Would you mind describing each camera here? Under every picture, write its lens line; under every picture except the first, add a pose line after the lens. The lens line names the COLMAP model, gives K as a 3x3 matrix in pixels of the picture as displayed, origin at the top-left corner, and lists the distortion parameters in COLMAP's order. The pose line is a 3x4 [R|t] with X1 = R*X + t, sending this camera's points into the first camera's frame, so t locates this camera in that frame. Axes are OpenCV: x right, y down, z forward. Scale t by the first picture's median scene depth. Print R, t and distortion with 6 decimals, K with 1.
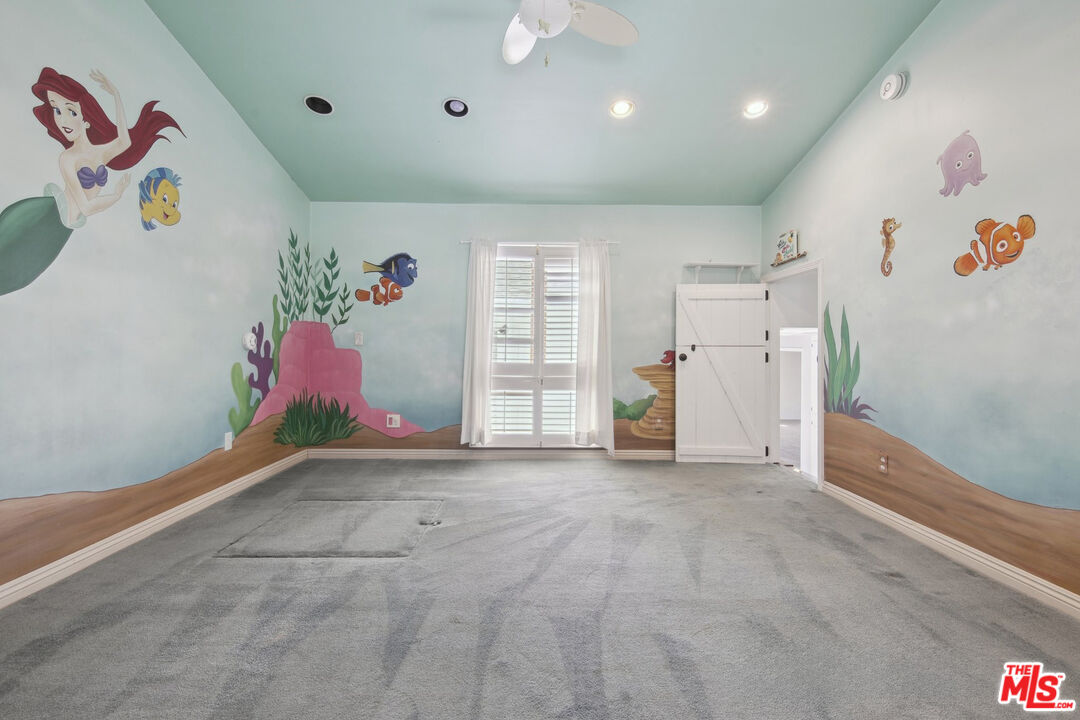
lens RADIAL K [[479.6, 0, 539.2], [0, 479.6, 353.6], [0, 0, 1]] dist [0.001726, 0.000162]
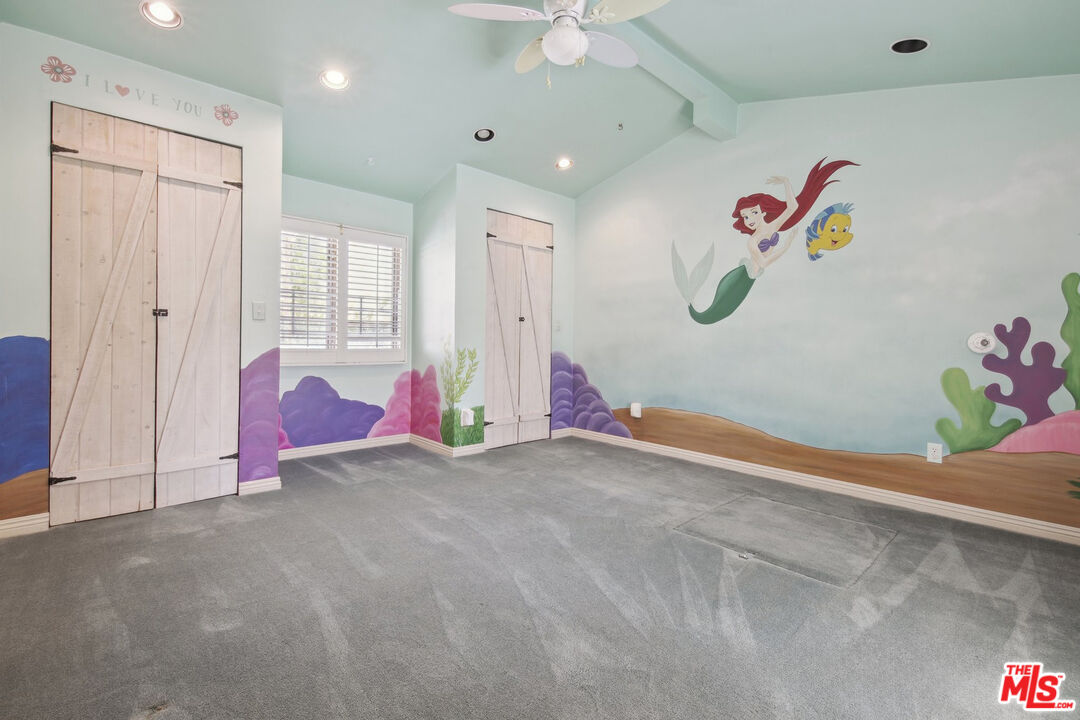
lens RADIAL K [[479.6, 0, 539.6], [0, 479.6, 351.9], [0, 0, 1]] dist [0.001726, 0.000162]
pose [[-0.741848, 0.002390, -0.670564, 0.648098], [-0.027861, 0.999020, 0.034382, -0.024075], [0.669989, 0.044189, -0.741055, 1.458589]]
